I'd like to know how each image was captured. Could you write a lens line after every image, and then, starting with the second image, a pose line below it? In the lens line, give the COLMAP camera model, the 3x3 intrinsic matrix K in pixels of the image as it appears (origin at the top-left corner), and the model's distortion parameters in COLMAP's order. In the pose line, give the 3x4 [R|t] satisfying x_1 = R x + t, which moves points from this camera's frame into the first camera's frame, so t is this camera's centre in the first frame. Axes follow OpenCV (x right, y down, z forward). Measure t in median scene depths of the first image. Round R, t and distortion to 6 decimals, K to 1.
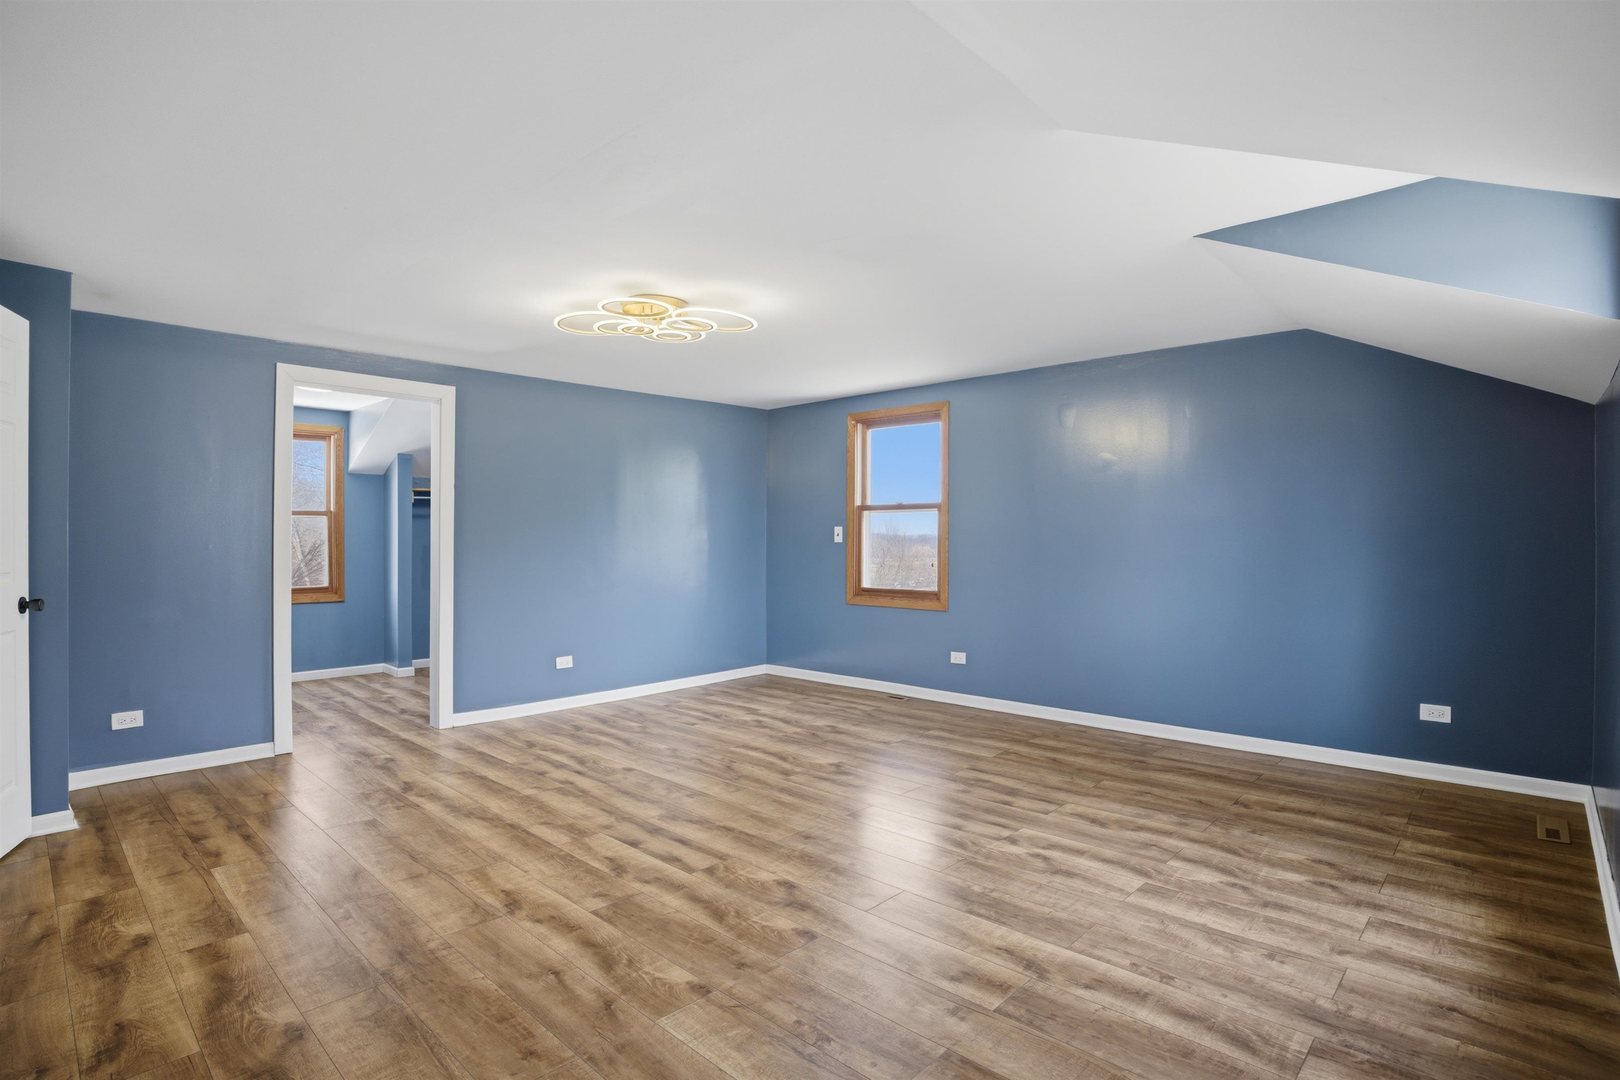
lens RADIAL K [[815.8, 0, 819.4], [0, 815.8, 540.2], [0, 0, 1]] dist [-0.092287, 0.051924]
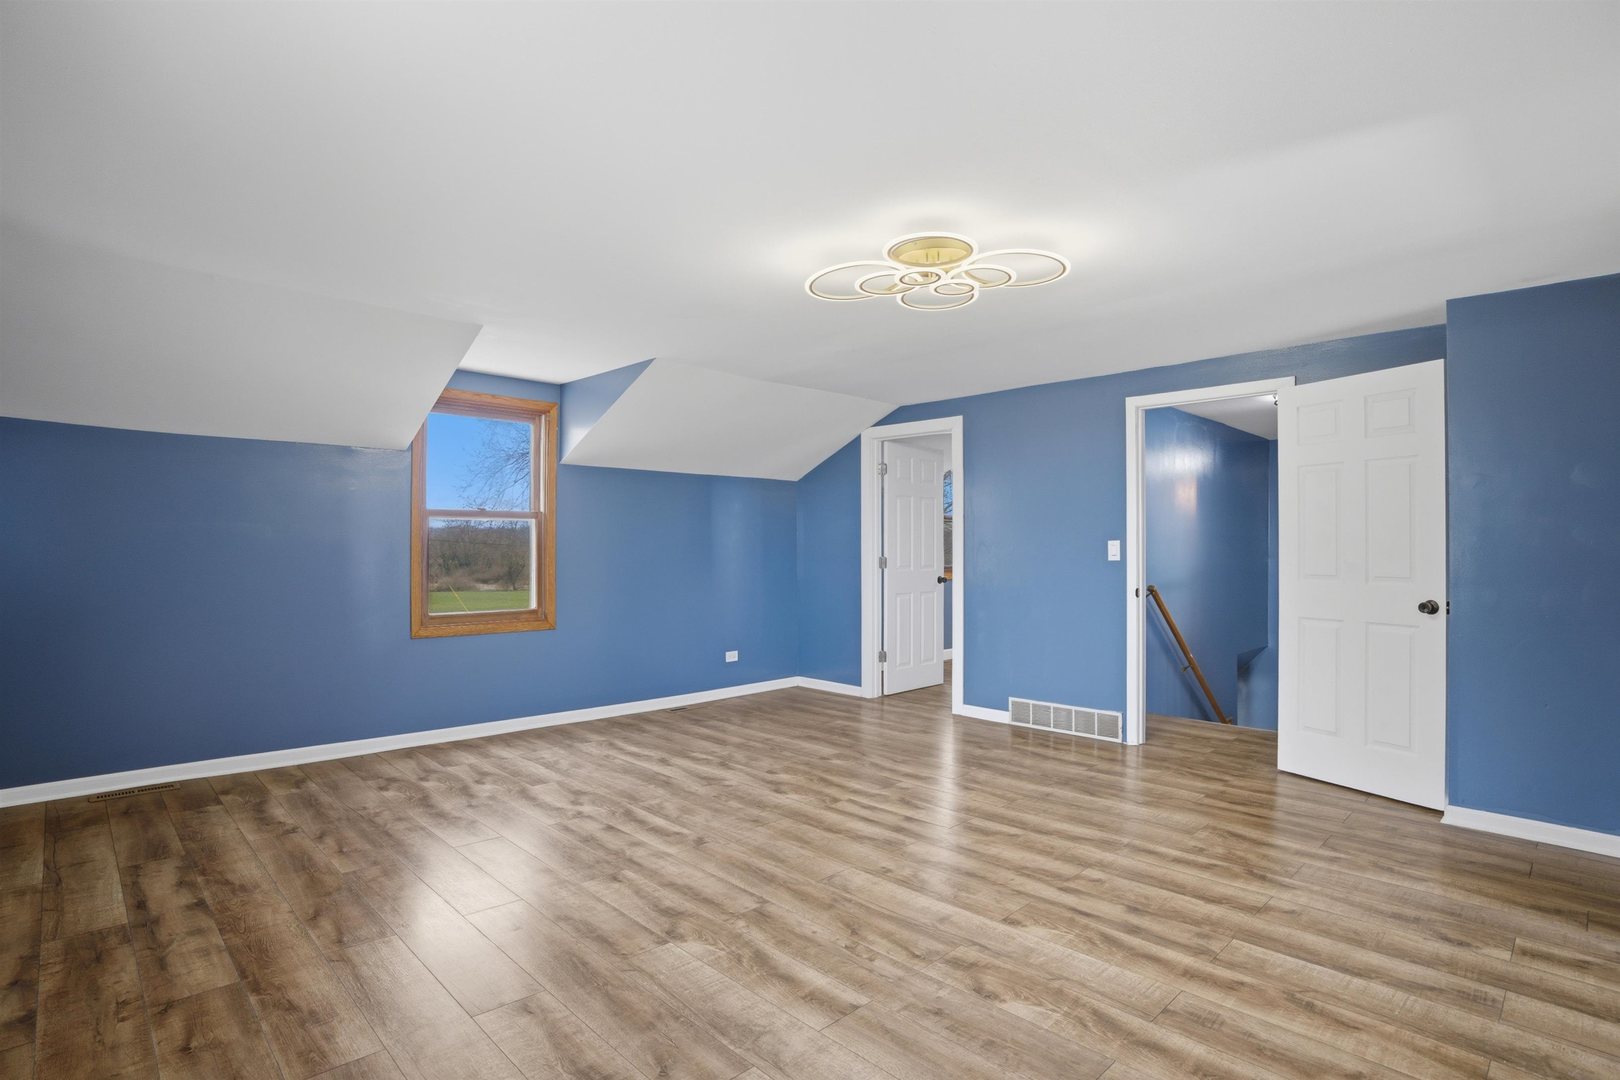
lens RADIAL K [[806.1, 0, 810.0], [0, 806.1, 540.0], [0, 0, 1]] dist [-0.084701, 0.039741]
pose [[-0.998751, -0.000907, 0.049946, -0.135947], [-0.001371, 0.999956, -0.009251, -0.004772], [-0.049936, -0.009308, -0.998709, 1.985672]]
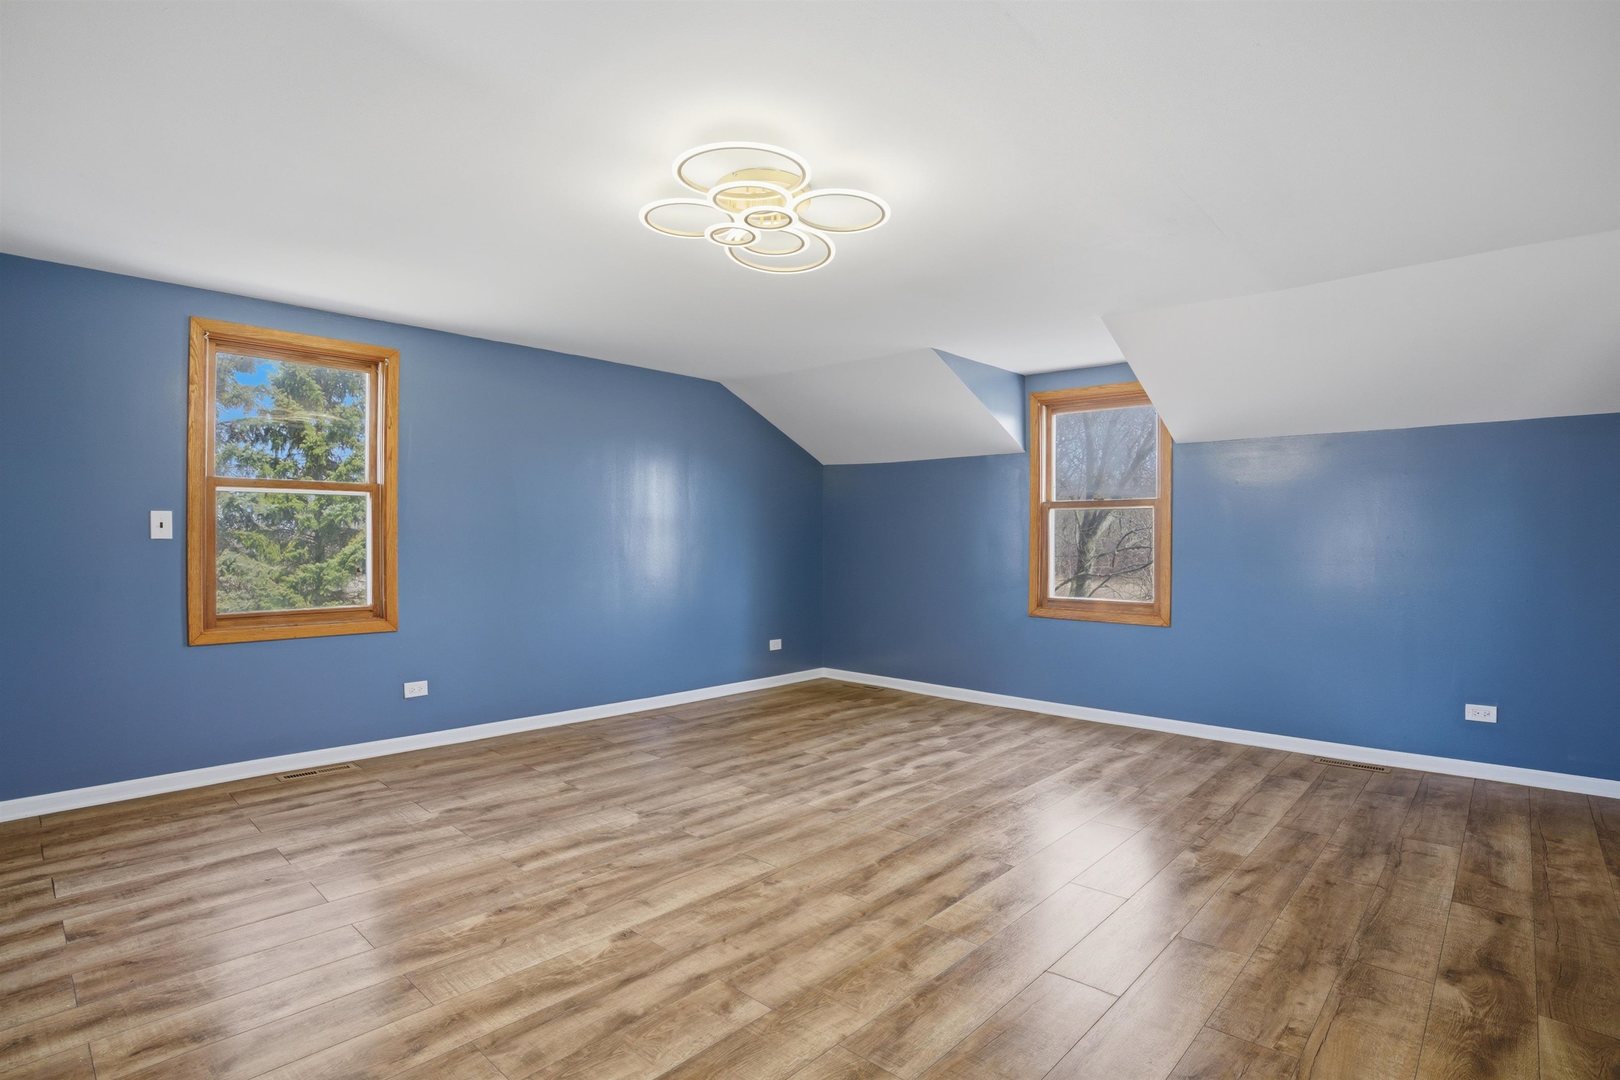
lens RADIAL K [[806.1, 0, 810.0], [0, 806.1, 540.0], [0, 0, 1]] dist [-0.084701, 0.039741]
pose [[-0.009964, -0.003759, 0.999943, -0.980495], [-0.003681, 0.999986, 0.003723, -0.000096], [-0.999944, -0.003644, -0.009977, 1.074806]]
